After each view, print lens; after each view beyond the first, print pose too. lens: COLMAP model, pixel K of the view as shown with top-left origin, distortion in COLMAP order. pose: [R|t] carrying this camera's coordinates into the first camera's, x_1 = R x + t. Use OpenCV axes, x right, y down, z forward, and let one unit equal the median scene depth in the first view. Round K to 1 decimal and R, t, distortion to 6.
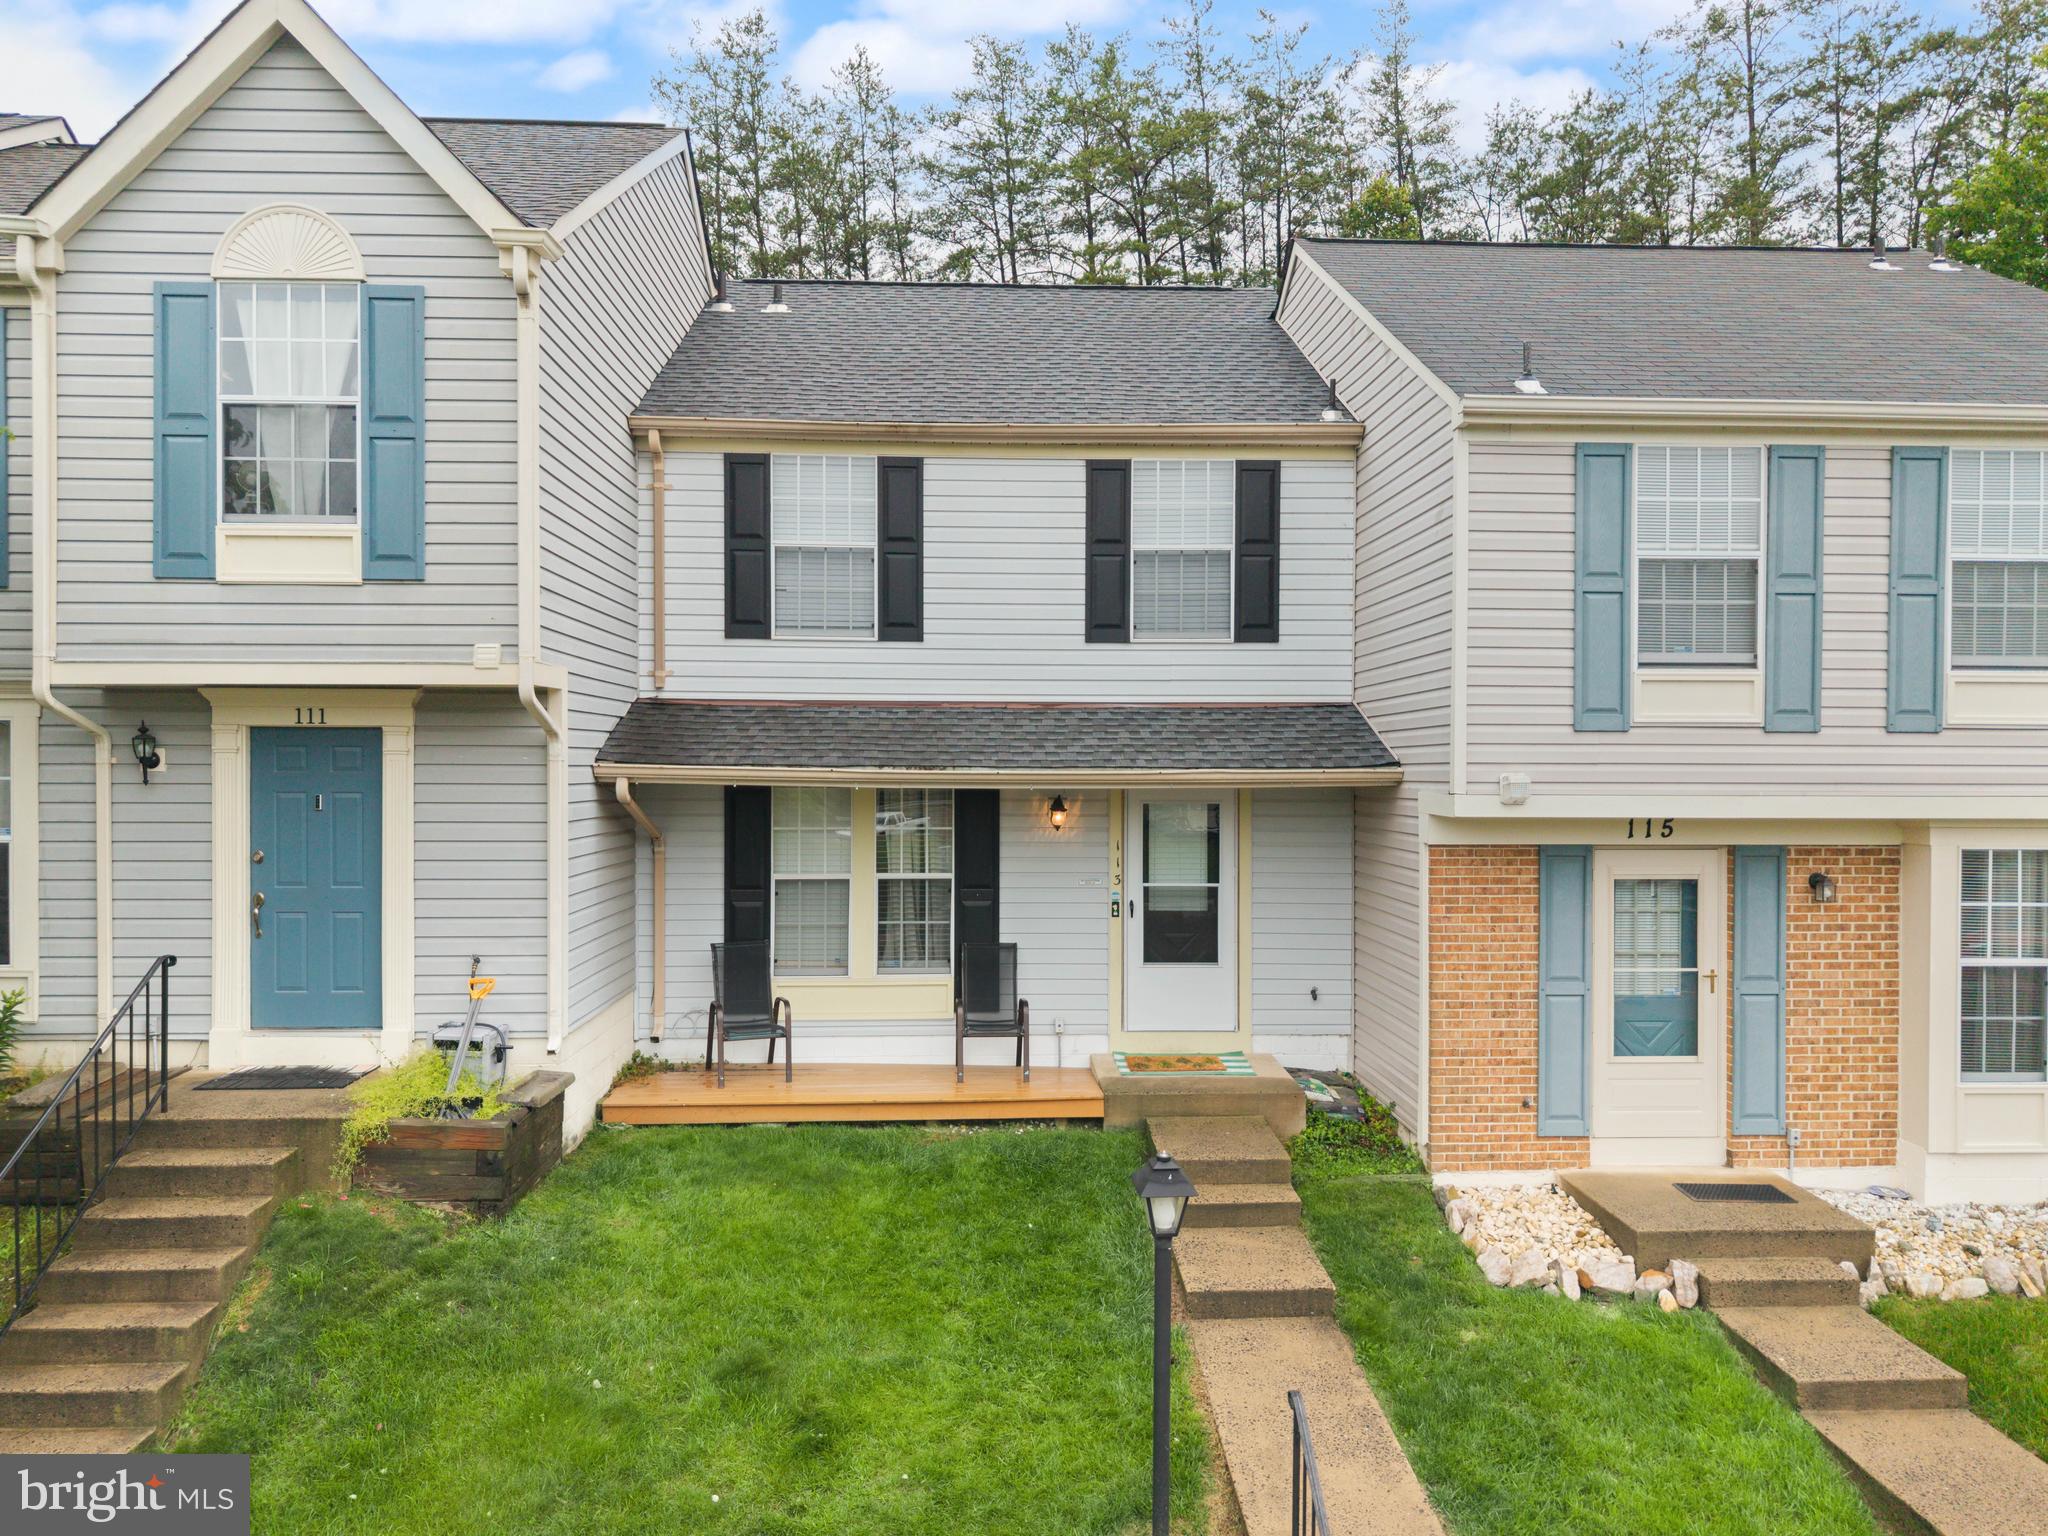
lens RADIAL K [[1401.1, 0, 1024.0], [0, 1401.1, 768.0], [0, 0, 1]] dist [-0.004654, -0.000663]
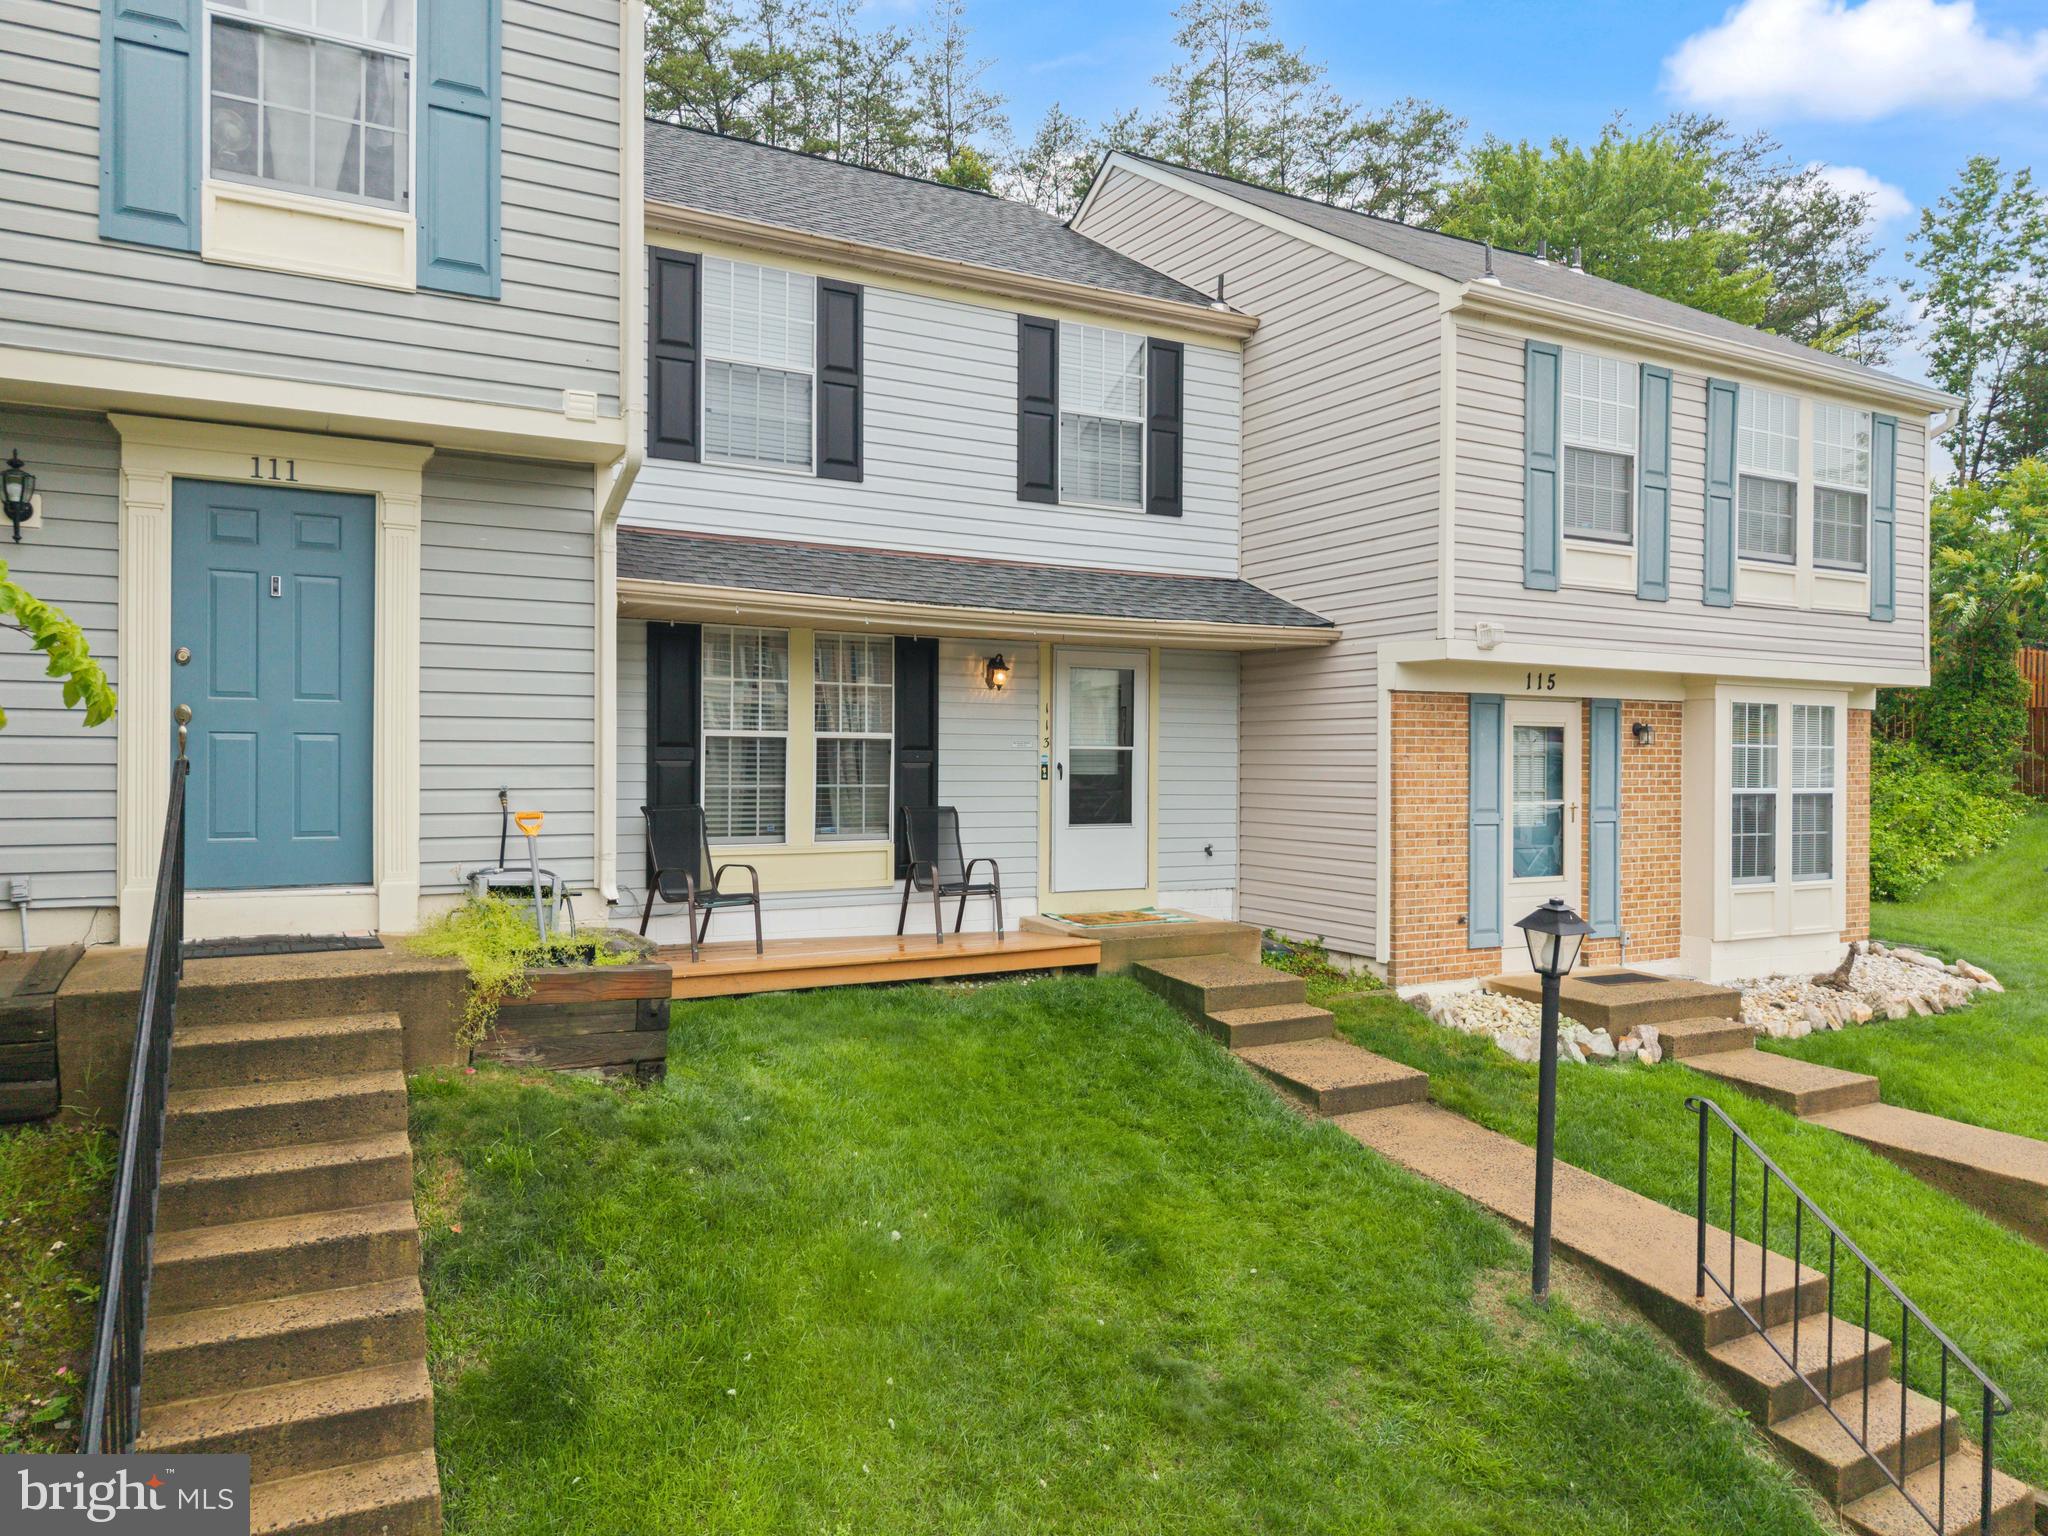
lens RADIAL K [[1396.3, 0, 1032.1], [0, 1396.3, 743.8], [0, 0, 1]] dist [-0.000317, -0.002707]
pose [[0.895516, 0.006360, 0.444984, -0.440256], [0.000890, 0.999870, -0.016082, 0.112158], [-0.445028, 0.014798, 0.895394, 0.143675]]
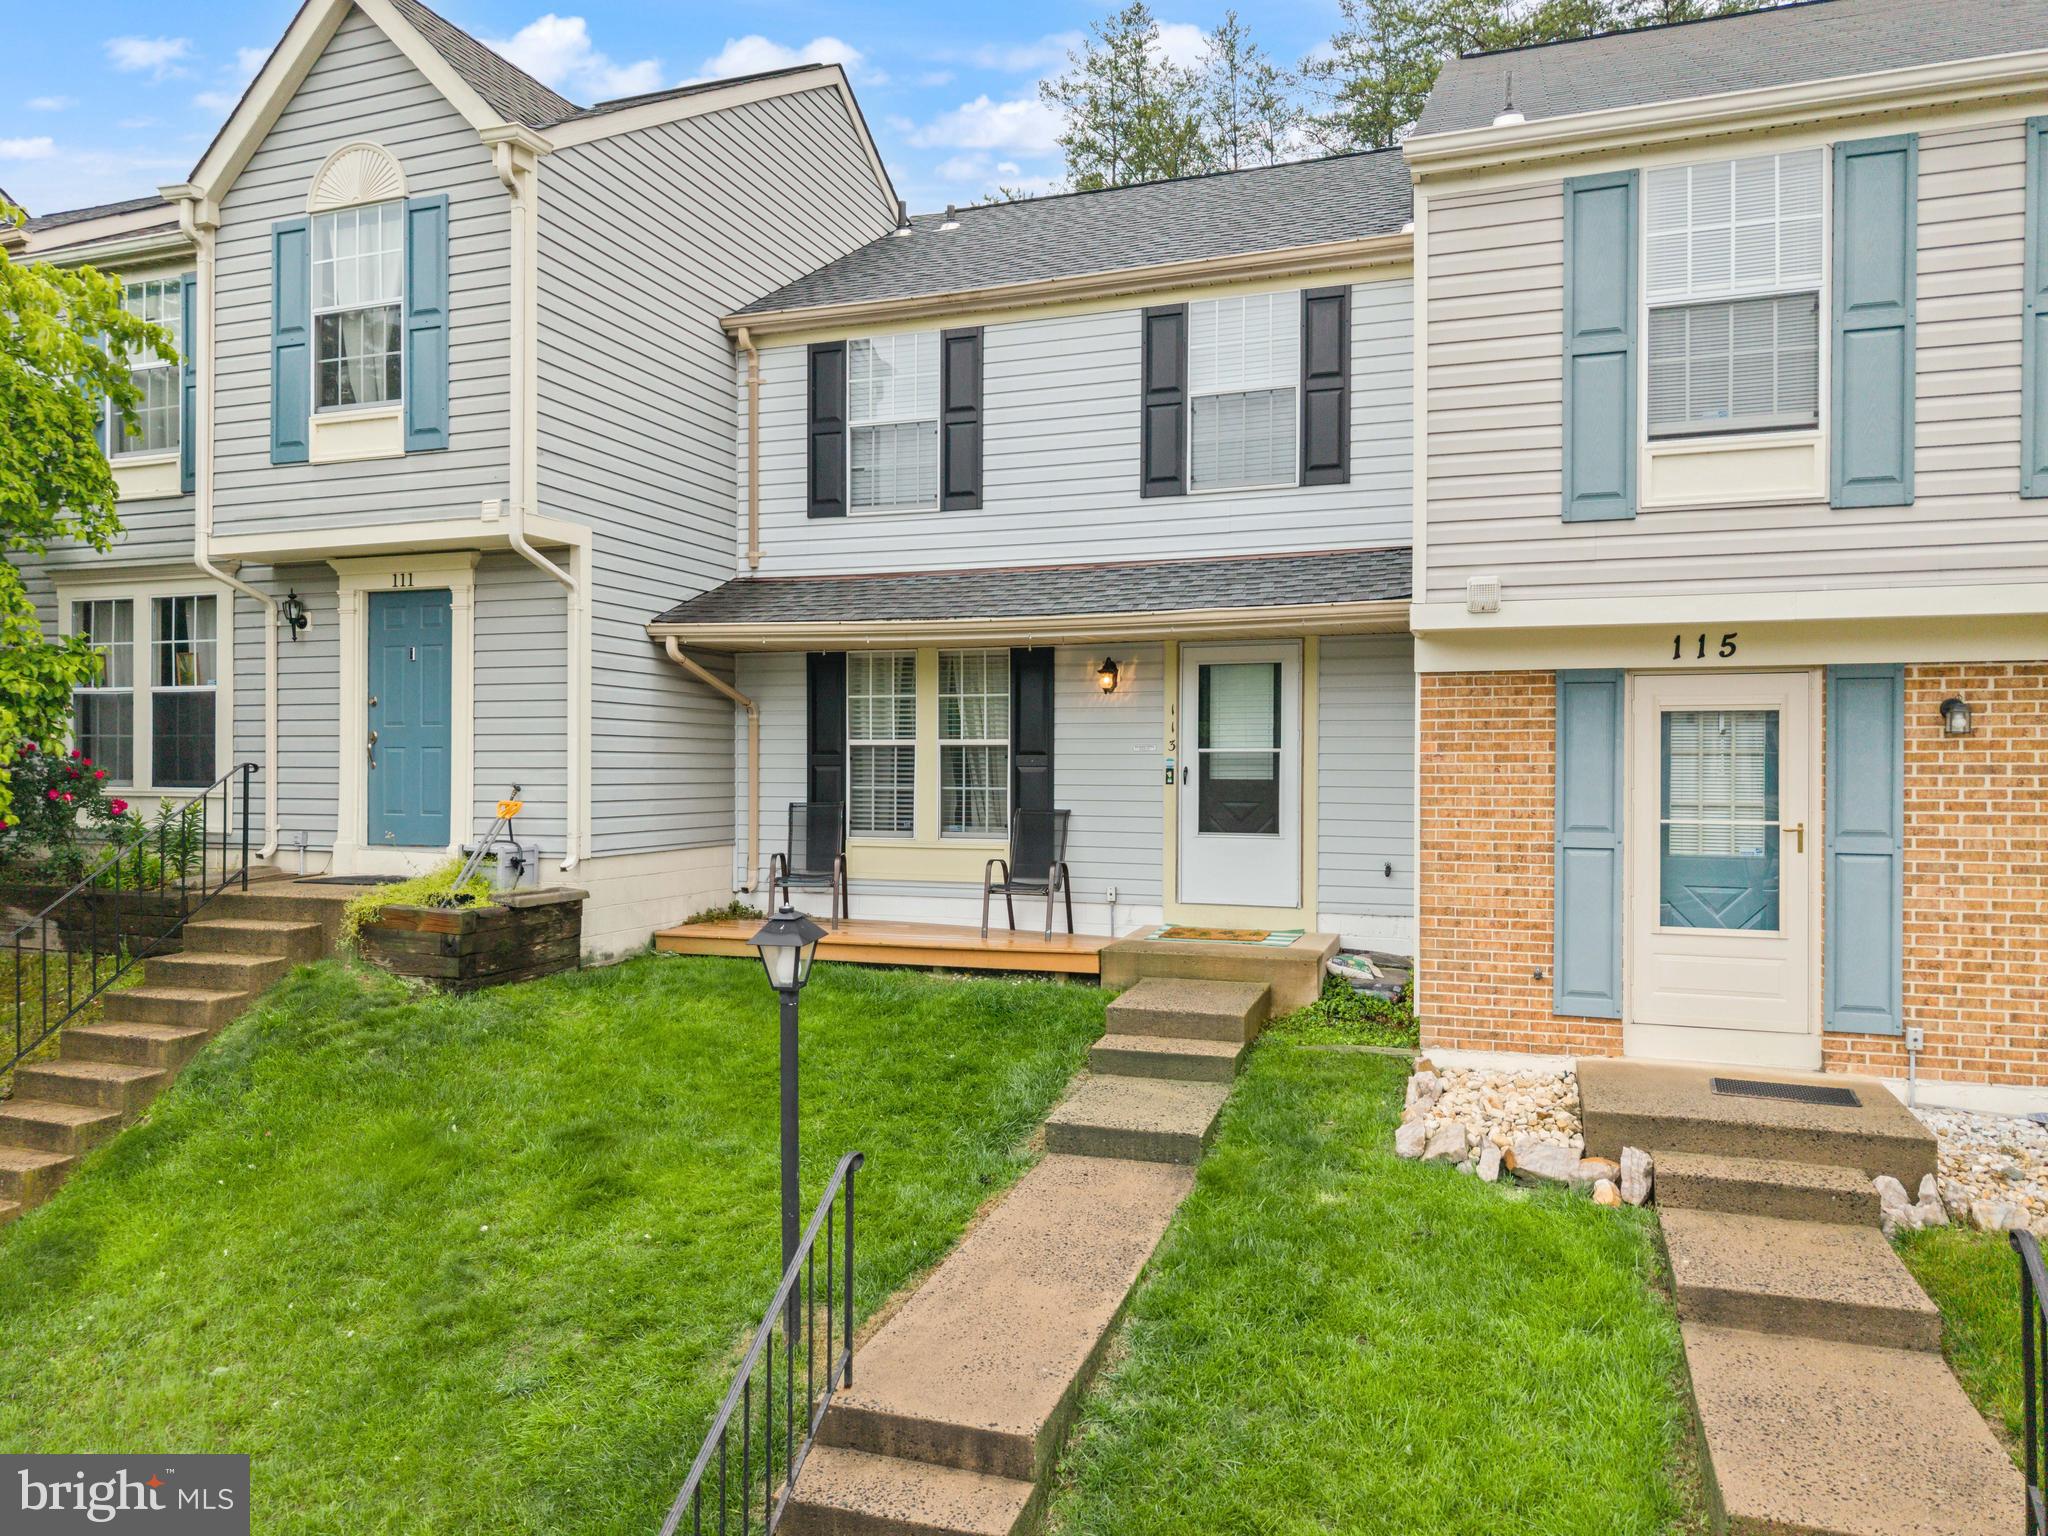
lens RADIAL K [[1382.5, 0, 1029.1], [0, 1382.5, 753.1], [0, 0, 1]] dist [0.001976, -0.008625]
pose [[0.928151, -0.005704, -0.372161, 0.375900], [-0.001569, 0.999814, -0.019237, 0.119479], [0.372201, 0.018438, 0.927969, 0.111202]]
